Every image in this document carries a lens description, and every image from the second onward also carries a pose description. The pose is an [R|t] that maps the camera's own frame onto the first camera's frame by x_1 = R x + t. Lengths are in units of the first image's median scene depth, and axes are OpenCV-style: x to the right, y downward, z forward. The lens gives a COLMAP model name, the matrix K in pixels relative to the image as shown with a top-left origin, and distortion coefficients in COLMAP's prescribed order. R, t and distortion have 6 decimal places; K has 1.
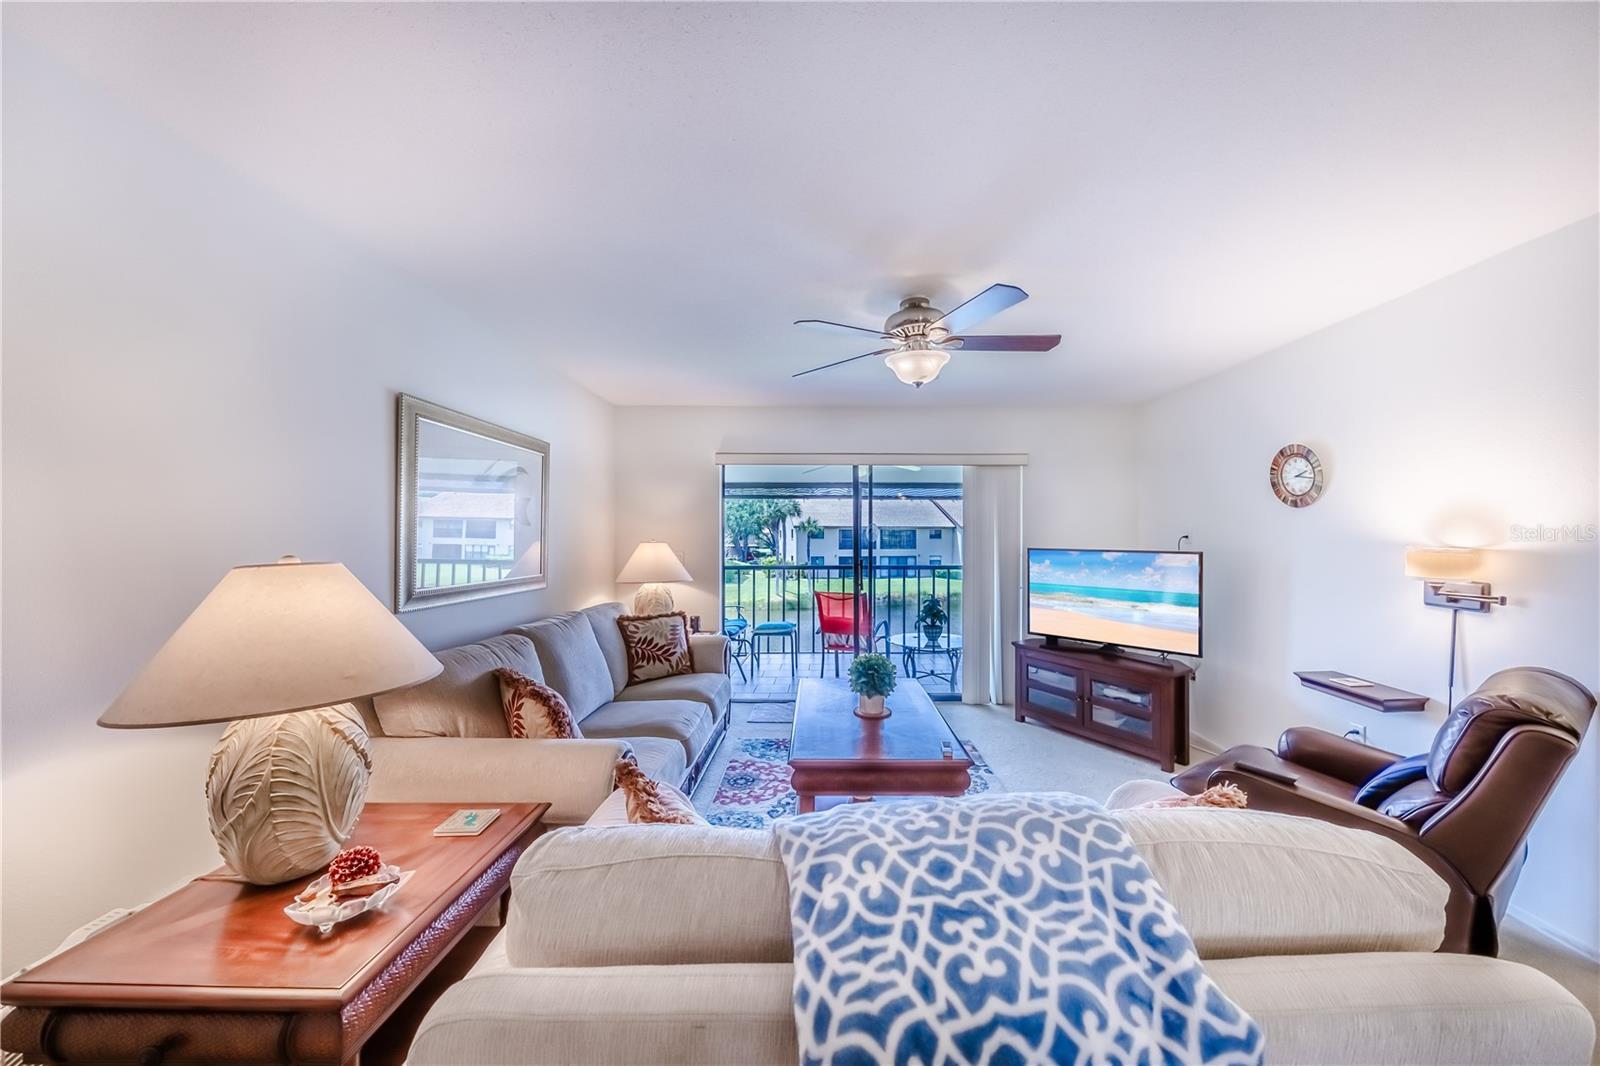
lens RADIAL K [[573.1, 0, 833.9], [0, 573.1, 547.2], [0, 0, 1]] dist [0.007299, -0.002856]
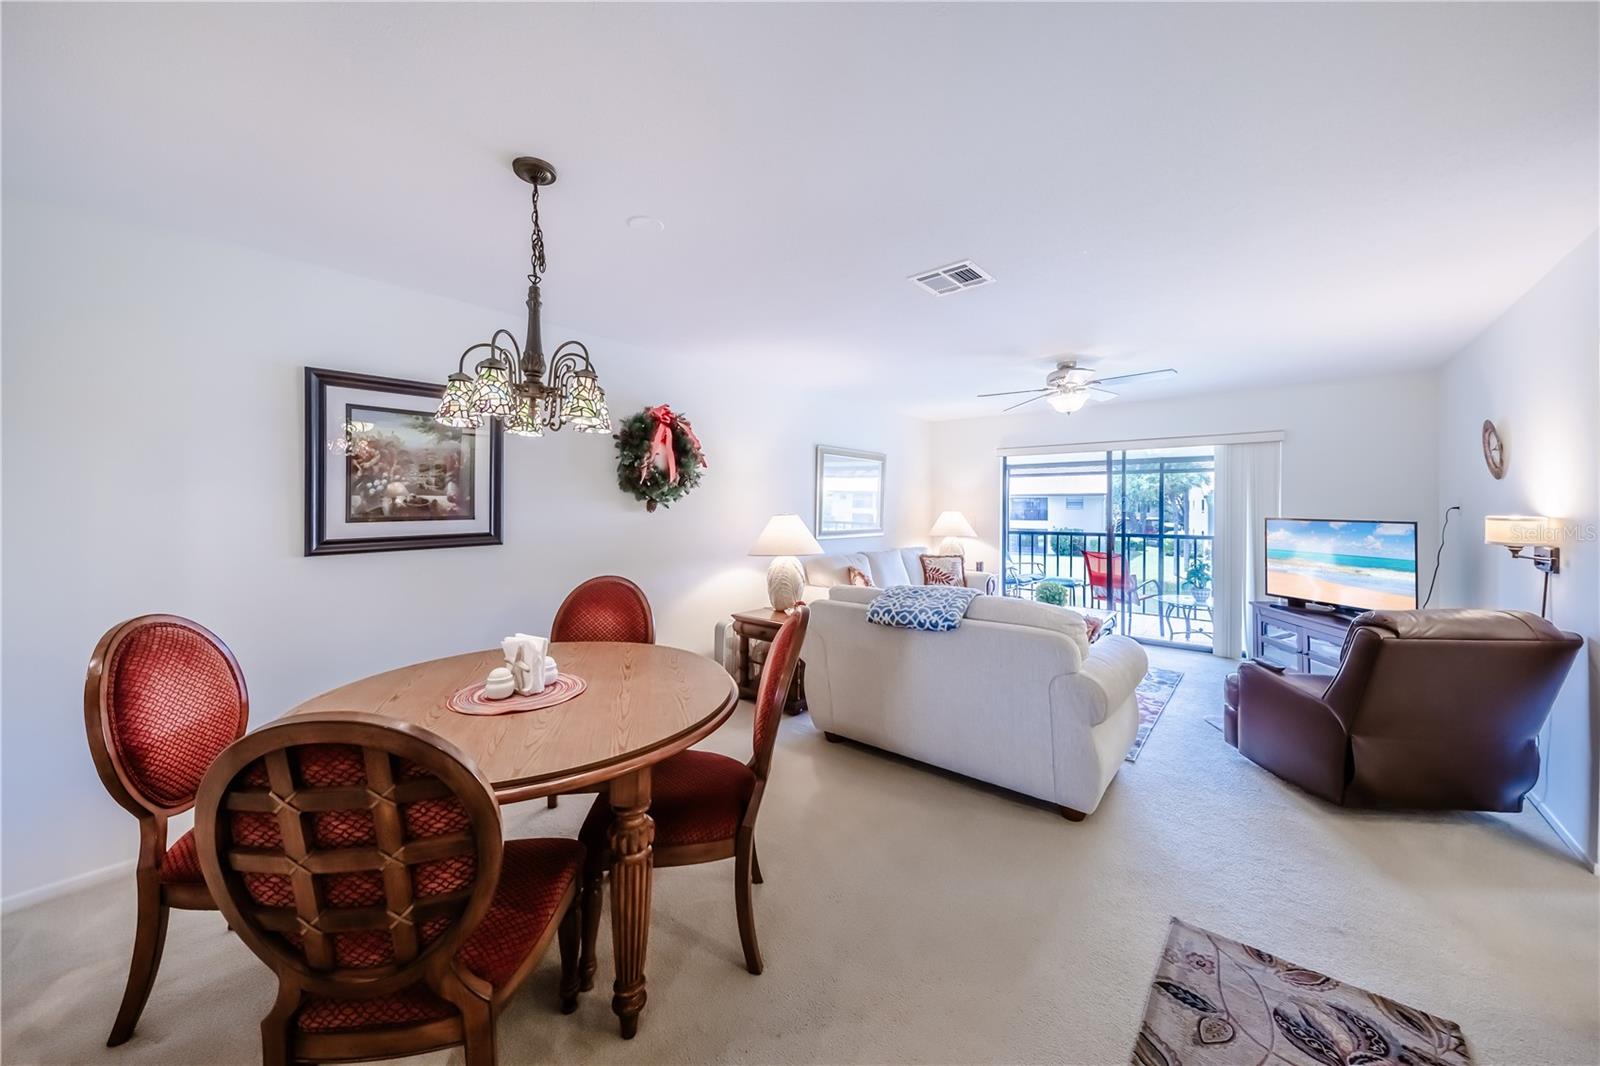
lens RADIAL K [[573.1, 0, 785.4], [0, 573.1, 499.2], [0, 0, 1]] dist [0.007299, -0.002856]
pose [[0.746368, -0.007773, -0.665488, 0.475080], [-0.014276, 0.999515, -0.027685, 0.012483], [0.665380, 0.030164, 0.745895, -0.558185]]
